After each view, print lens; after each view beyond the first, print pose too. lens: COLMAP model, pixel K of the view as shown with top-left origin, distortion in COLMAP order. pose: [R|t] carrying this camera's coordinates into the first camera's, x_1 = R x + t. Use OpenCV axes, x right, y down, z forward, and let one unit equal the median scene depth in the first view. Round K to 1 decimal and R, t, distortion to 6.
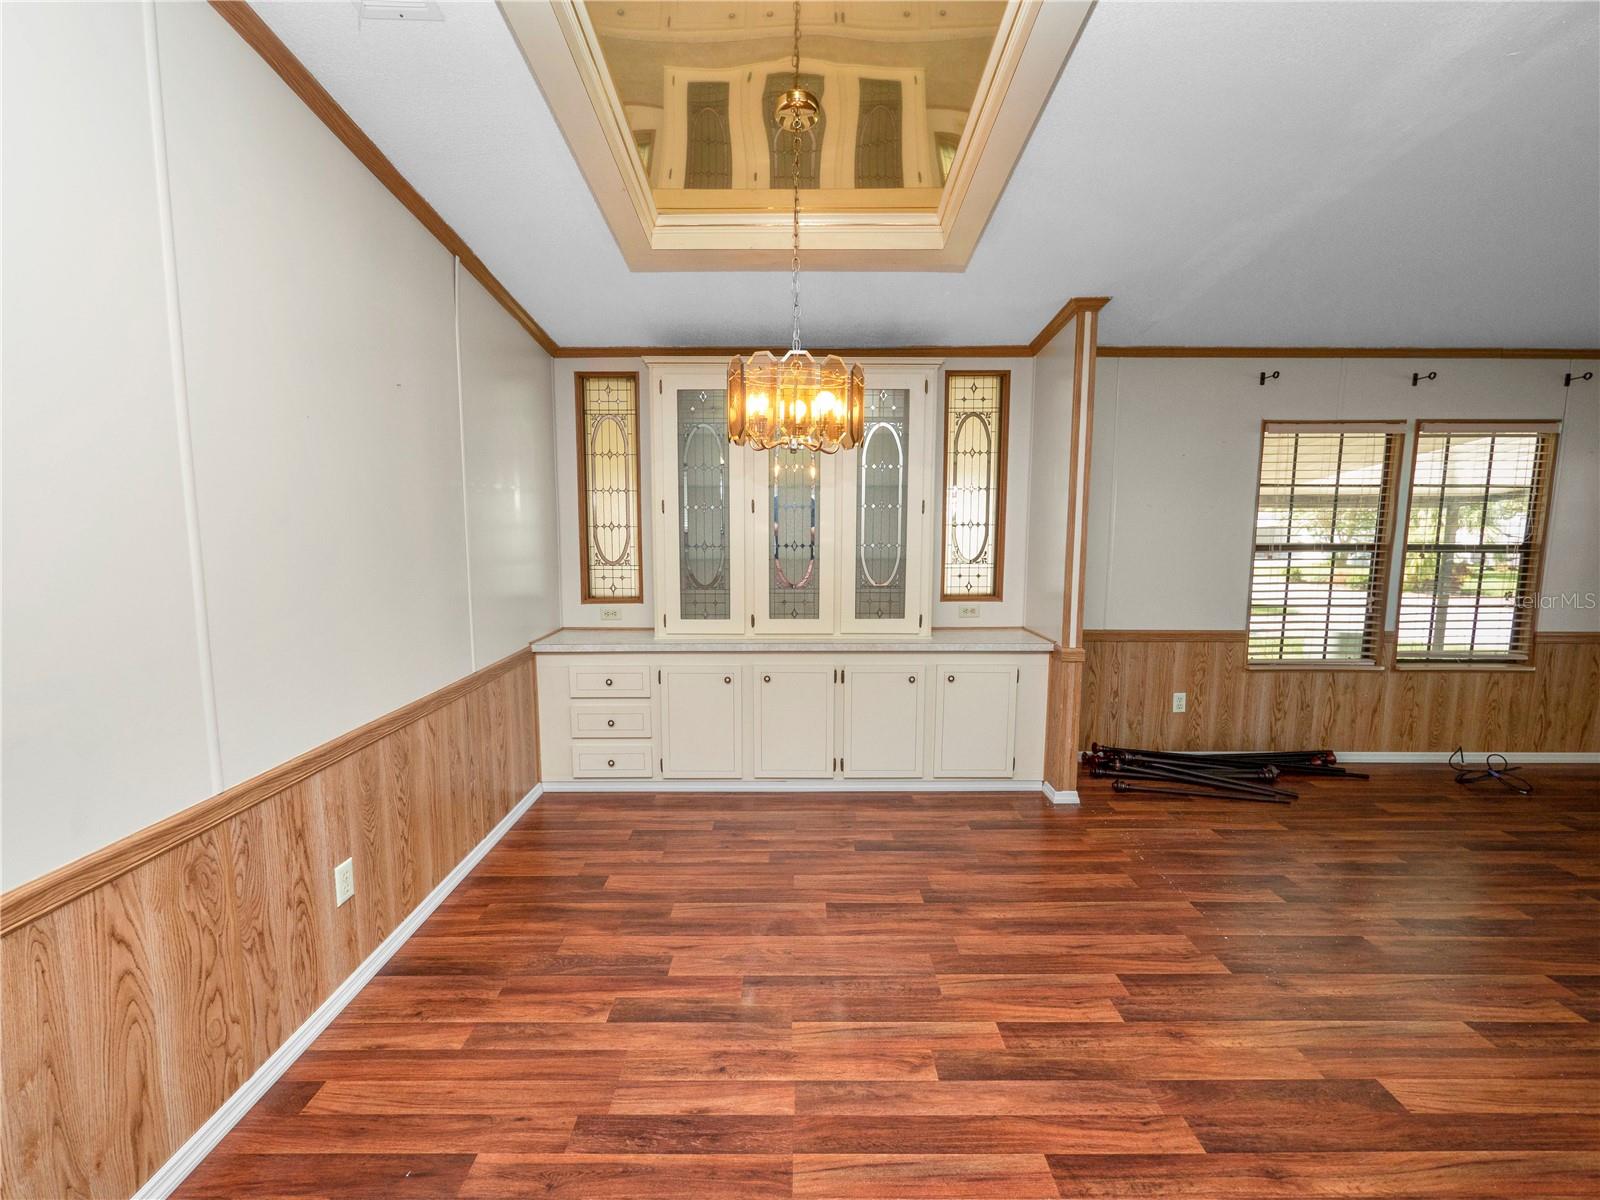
lens RADIAL K [[672.0, 0, 794.0], [0, 672.0, 597.7], [0, 0, 1]] dist [-0.008404, 0.001903]
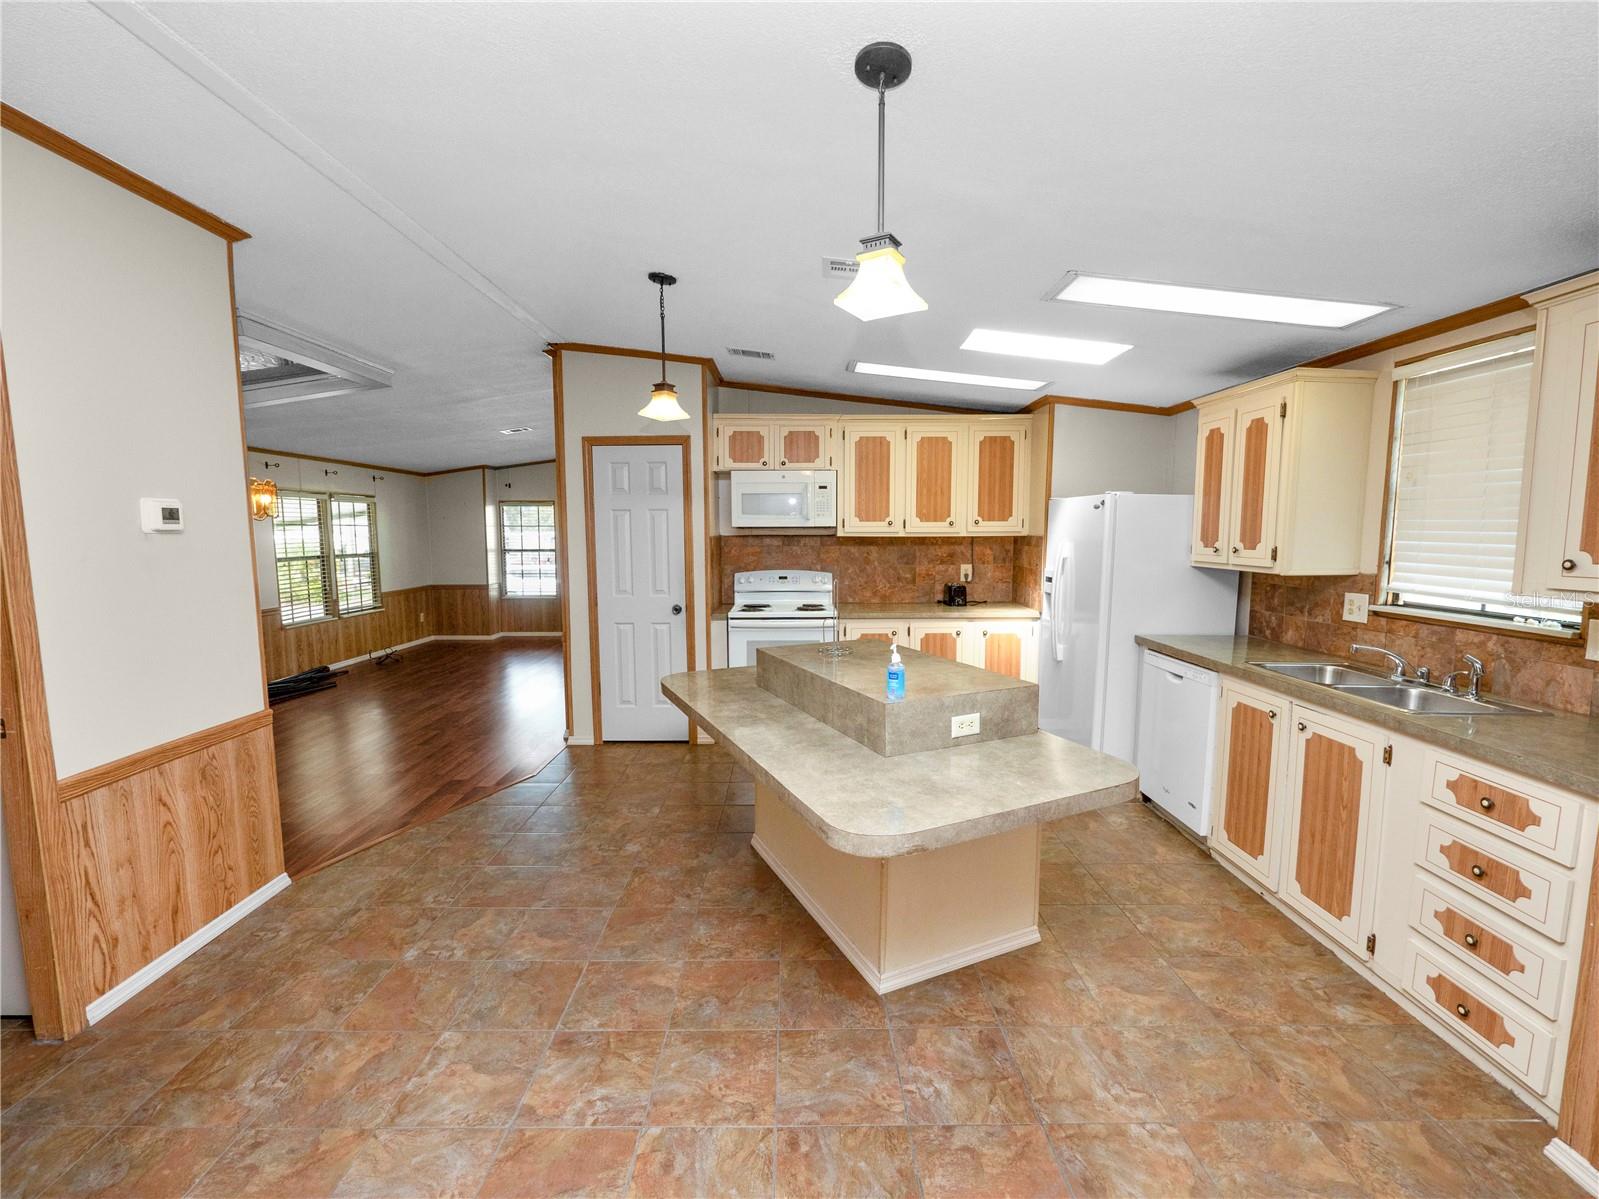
lens RADIAL K [[677.4, 0, 793.4], [0, 677.4, 598.4], [0, 0, 1]] dist [-0.005824, 0.000402]
pose [[0.004145, -0.101926, 0.994783, -1.344772], [0.120950, 0.987540, 0.100680, 0.013331], [-0.992650, 0.119902, 0.016421, -0.454513]]
